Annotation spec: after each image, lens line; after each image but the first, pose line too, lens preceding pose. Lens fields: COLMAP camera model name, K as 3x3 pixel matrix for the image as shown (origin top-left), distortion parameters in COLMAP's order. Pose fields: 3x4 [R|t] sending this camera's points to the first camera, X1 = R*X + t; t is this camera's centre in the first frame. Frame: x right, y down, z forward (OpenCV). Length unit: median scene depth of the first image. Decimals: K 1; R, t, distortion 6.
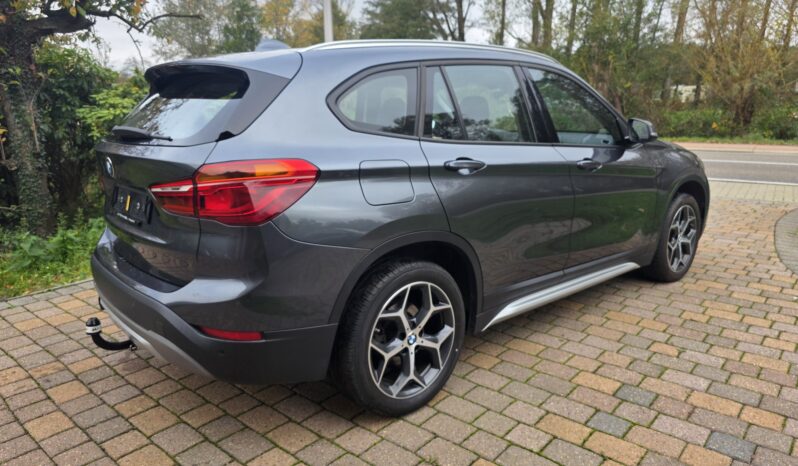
lens RADIAL K [[535.9, 0, 399.5], [0, 535.9, 231.5], [0, 0, 1]] dist [0.058310, -0.049565]
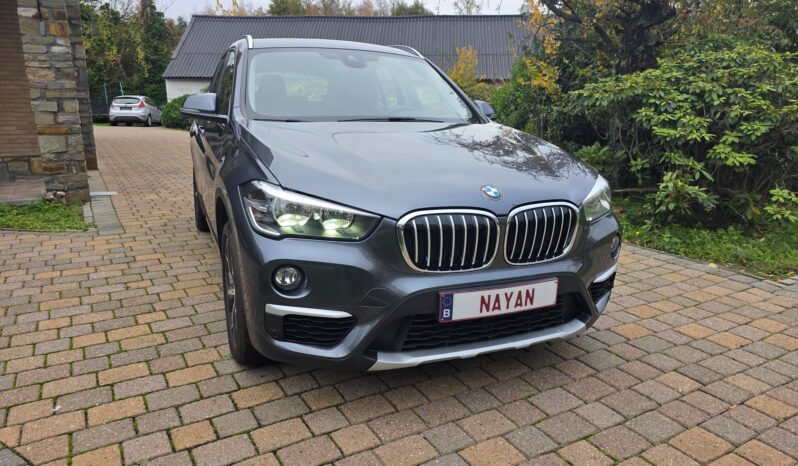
lens RADIAL K [[535.9, 0, 396.1], [0, 535.9, 228.7], [0, 0, 1]] dist [0.058310, -0.049565]
pose [[-0.314079, 0.227414, -0.921758, 1.493739], [-0.224706, 0.925495, 0.304902, -0.416425], [0.922422, 0.302888, -0.239577, 1.911983]]
